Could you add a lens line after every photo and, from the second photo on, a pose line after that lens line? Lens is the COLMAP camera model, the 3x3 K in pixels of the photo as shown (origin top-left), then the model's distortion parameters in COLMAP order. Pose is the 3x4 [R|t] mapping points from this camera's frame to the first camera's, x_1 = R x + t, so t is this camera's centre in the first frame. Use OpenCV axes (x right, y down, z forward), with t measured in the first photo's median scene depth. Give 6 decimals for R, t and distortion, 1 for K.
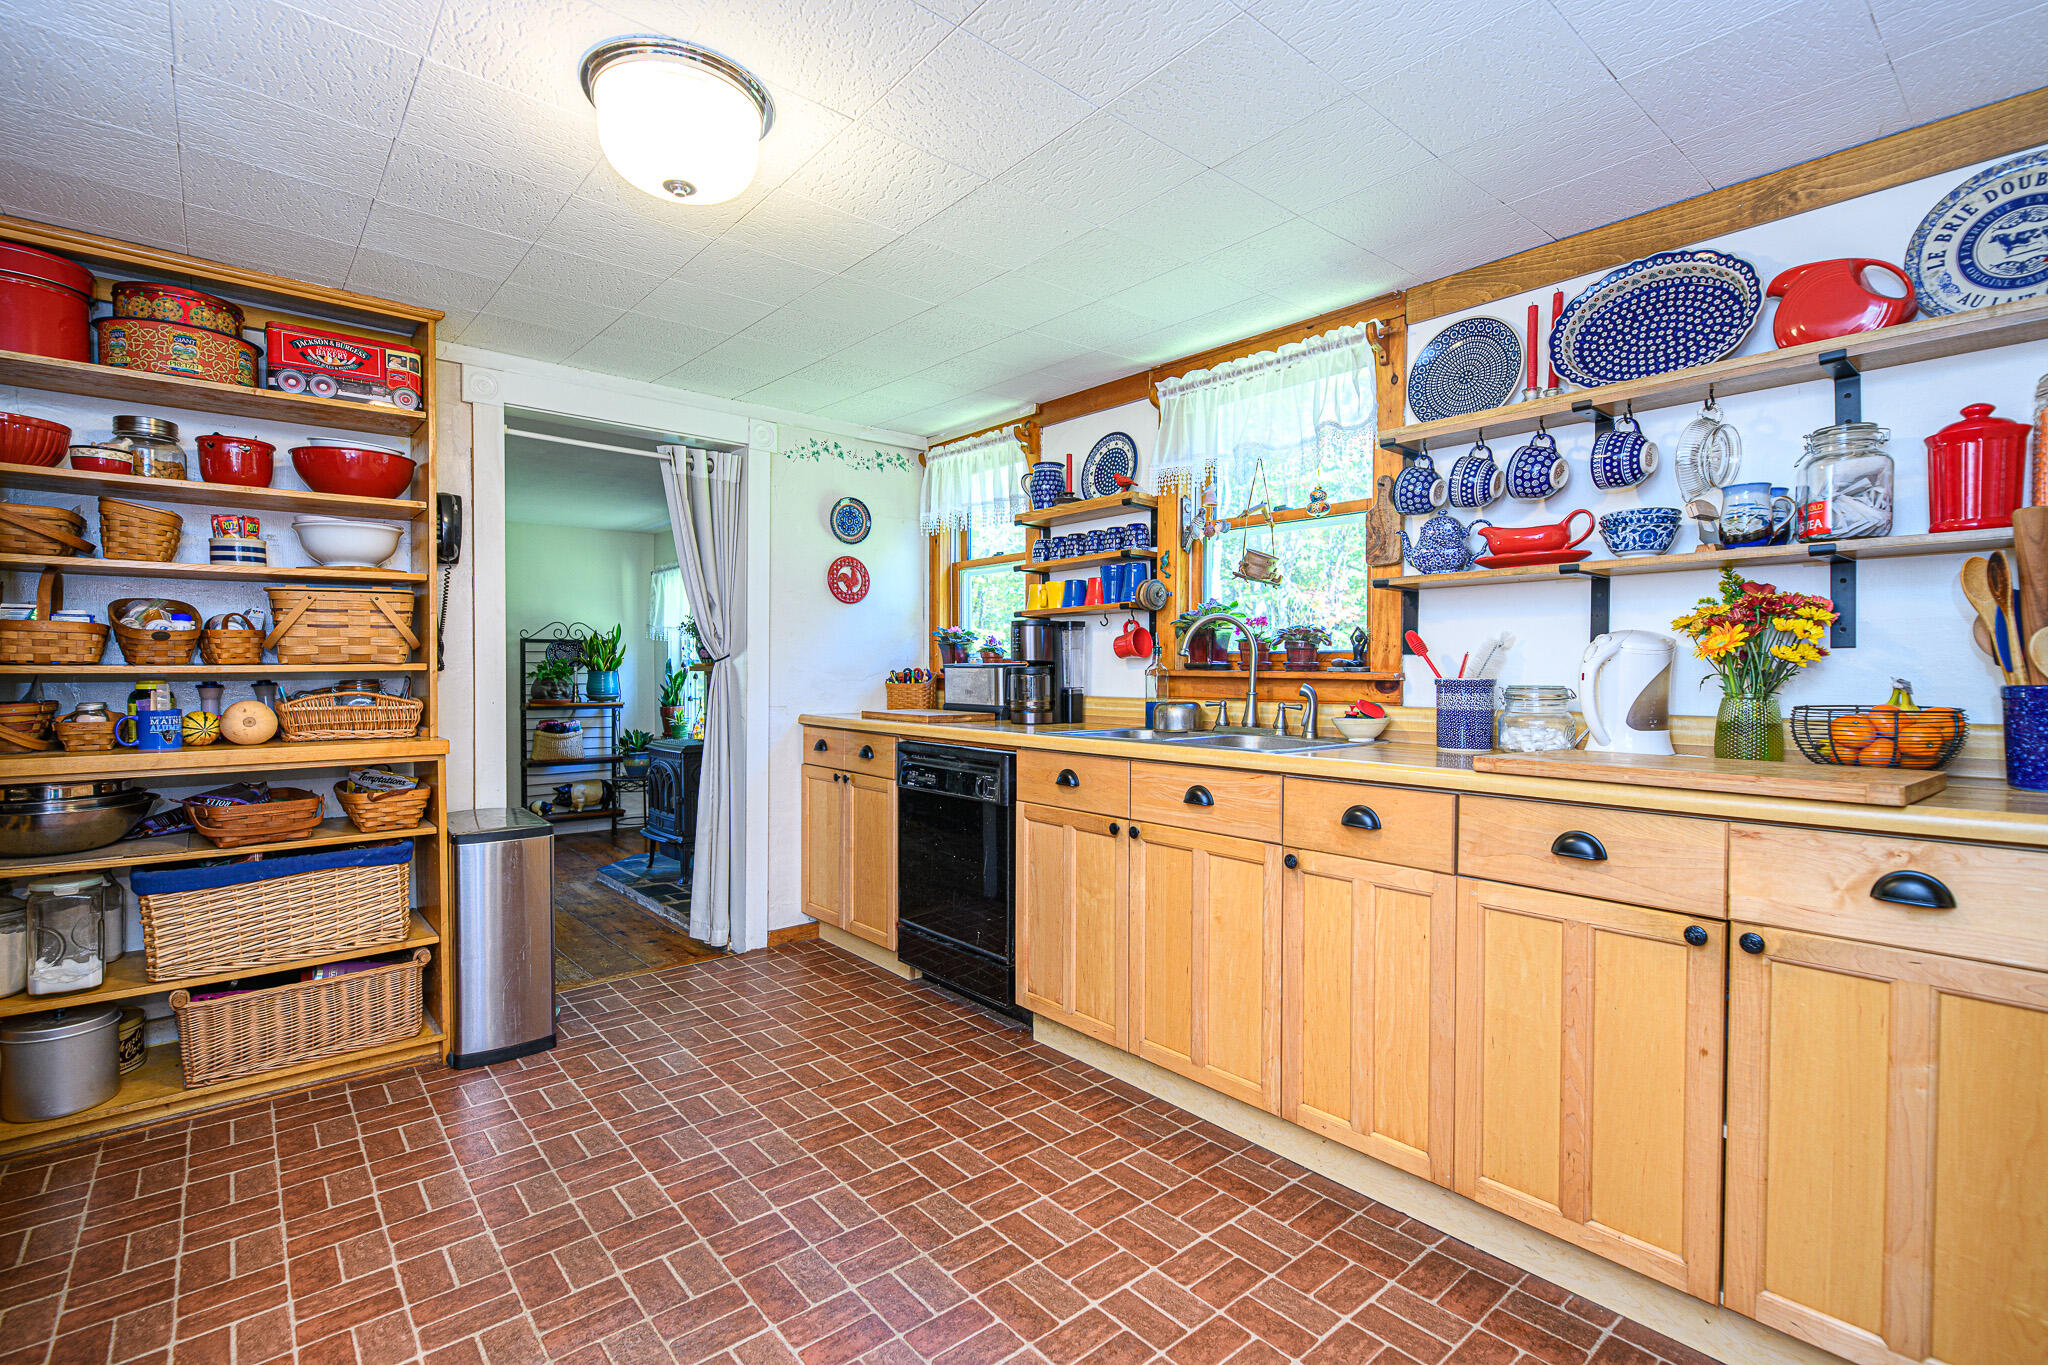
lens RADIAL K [[942.0, 0, 1037.3], [0, 942.0, 685.2], [0, 0, 1]] dist [0.003889, -0.000582]
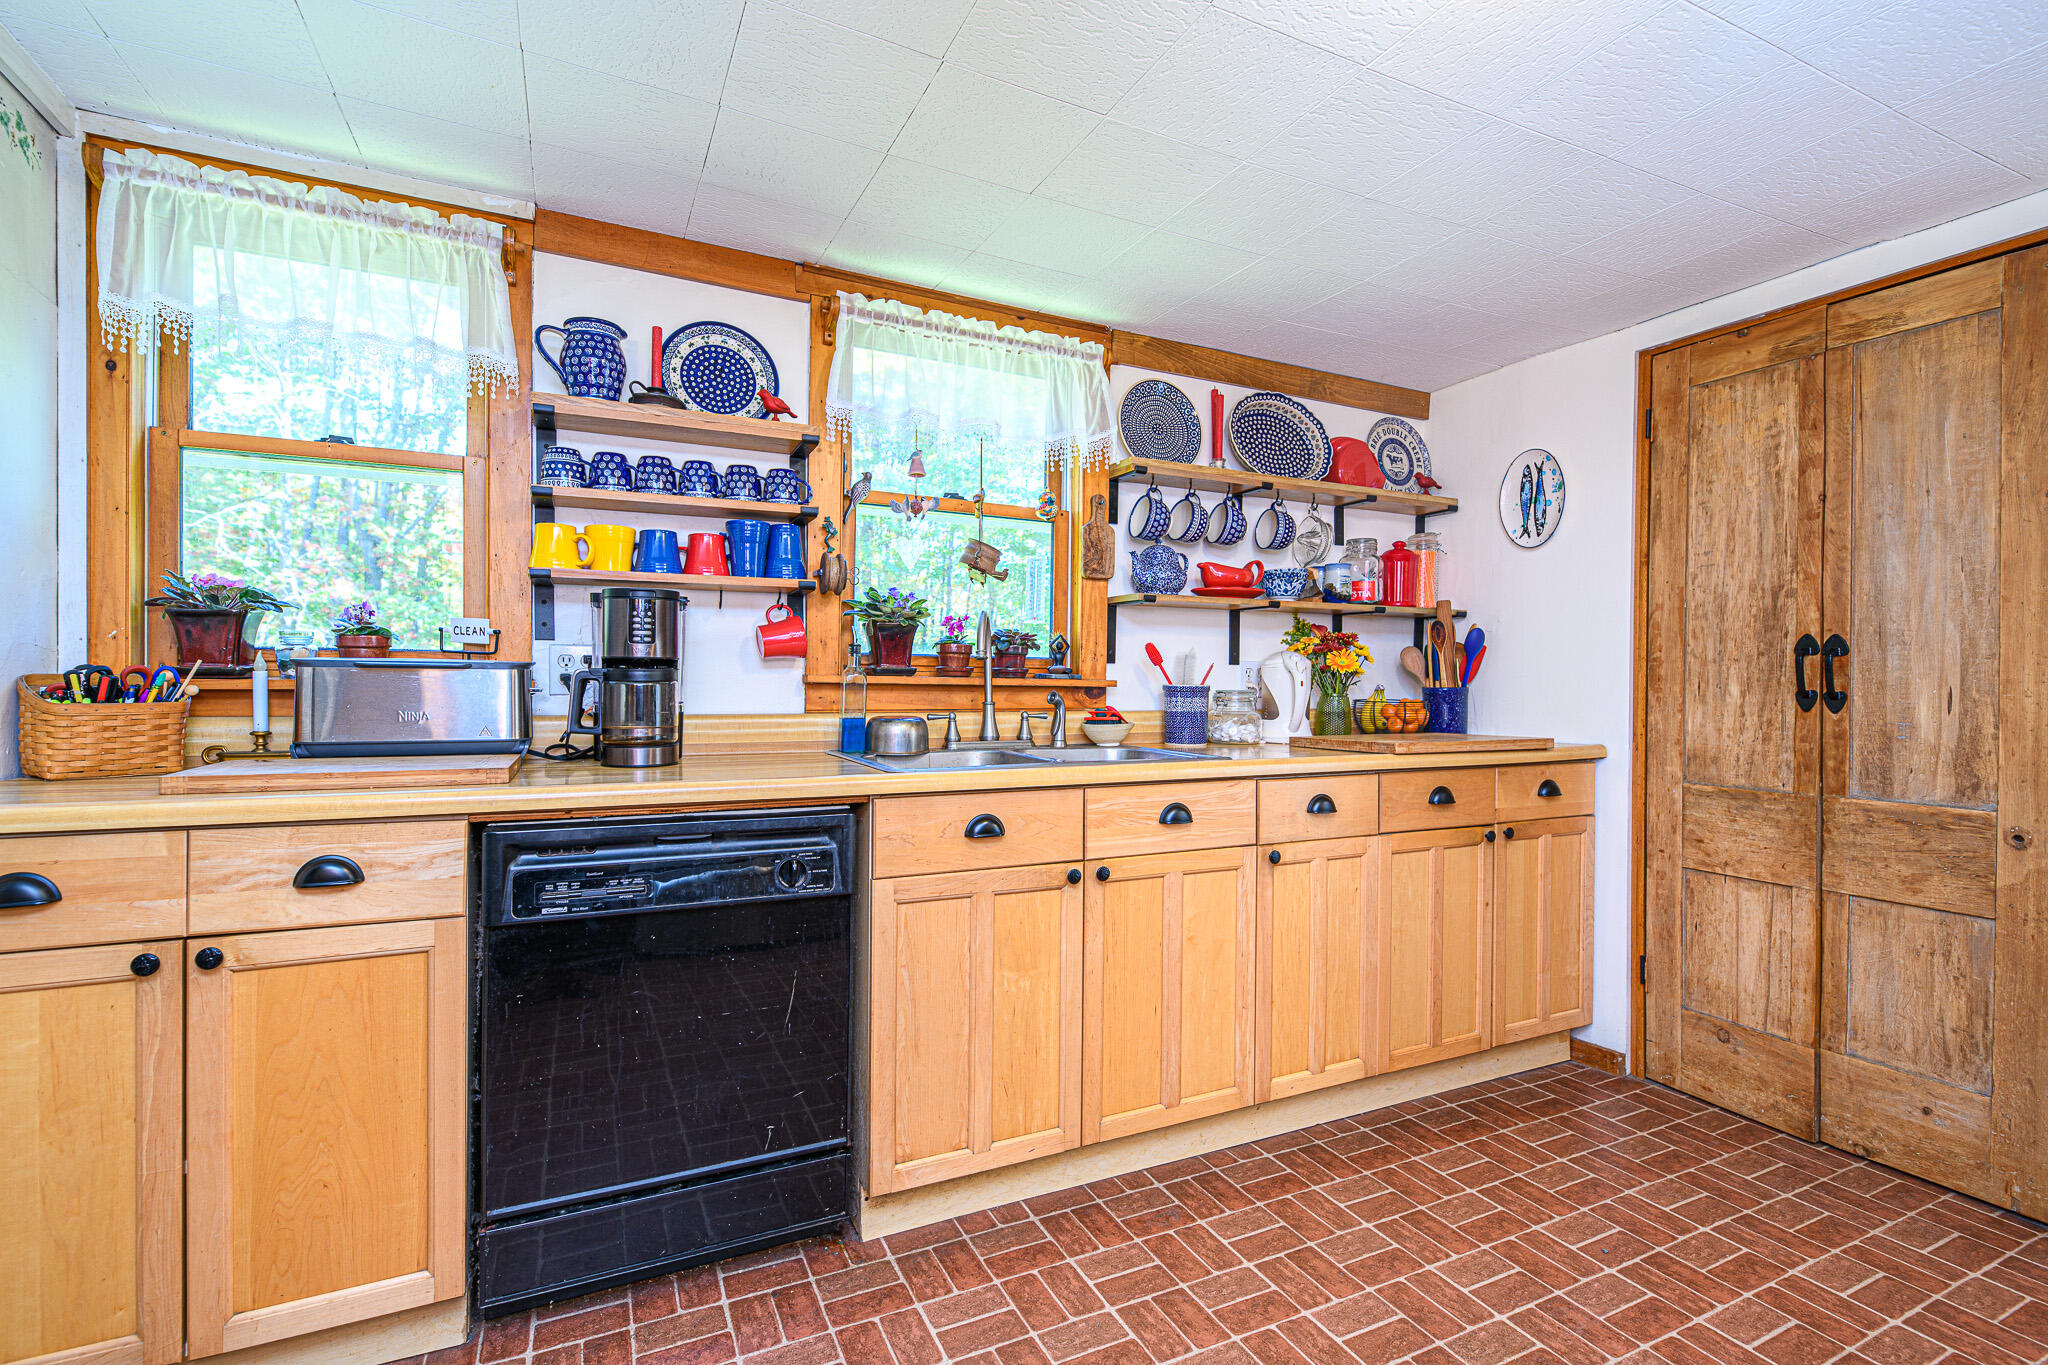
lens RADIAL K [[942.0, 0, 1036.7], [0, 942.0, 680.8], [0, 0, 1]] dist [0.003889, -0.000582]
pose [[0.246331, -0.001585, 0.969185, -0.671856], [0.007992, 0.999968, -0.000396, -0.012354], [-0.969153, 0.007843, 0.246335, 0.800141]]
